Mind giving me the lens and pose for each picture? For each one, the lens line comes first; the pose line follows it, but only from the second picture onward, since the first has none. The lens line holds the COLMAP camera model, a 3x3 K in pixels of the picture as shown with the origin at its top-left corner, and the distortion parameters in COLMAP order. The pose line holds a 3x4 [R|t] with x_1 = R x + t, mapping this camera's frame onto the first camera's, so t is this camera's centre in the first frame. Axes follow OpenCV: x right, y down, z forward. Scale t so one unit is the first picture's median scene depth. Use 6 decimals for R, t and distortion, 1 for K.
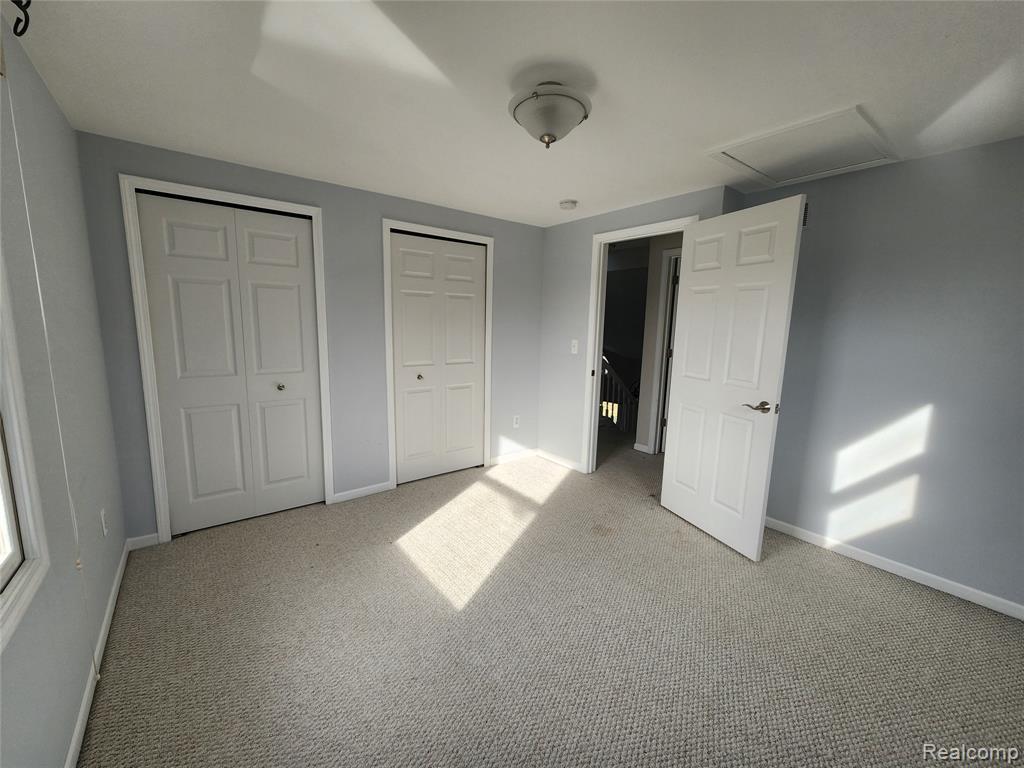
lens RADIAL K [[418.5, 0, 509.6], [0, 418.5, 385.1], [0, 0, 1]] dist [0.002236, -0.000295]
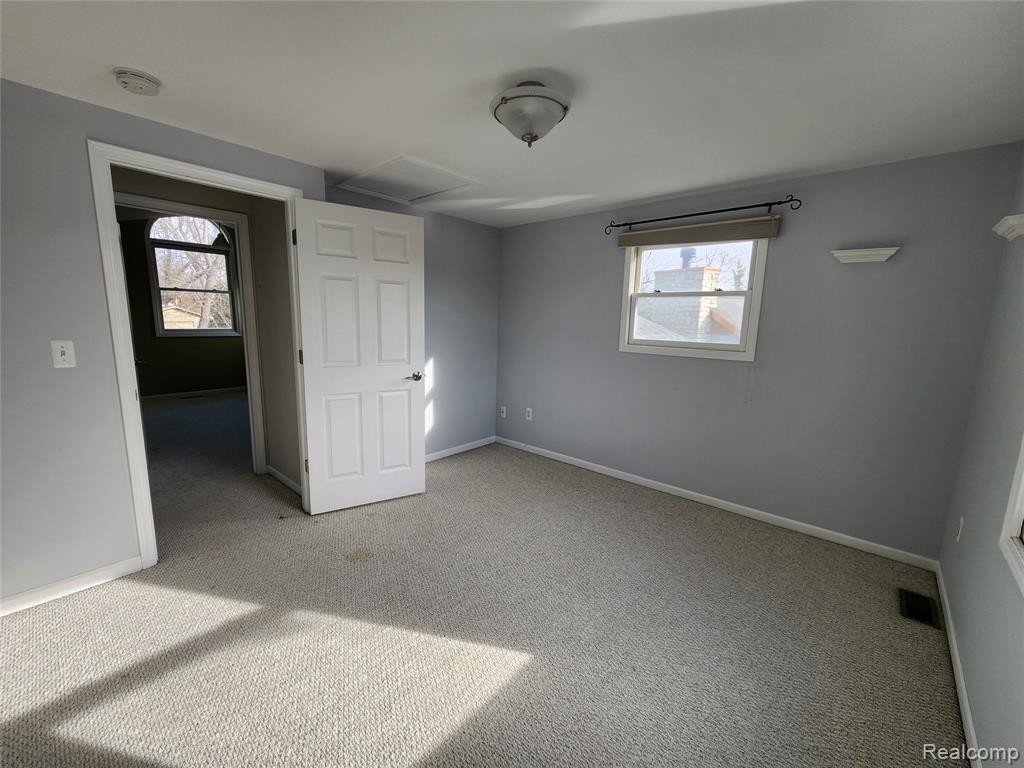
lens RADIAL K [[418.5, 0, 509.6], [0, 418.5, 385.1], [0, 0, 1]] dist [0.002236, -0.000295]
pose [[-0.184800, -0.182987, 0.965590, -0.624951], [0.122469, 0.970567, 0.207369, -0.136467], [-0.975116, 0.156577, -0.156950, 0.815270]]
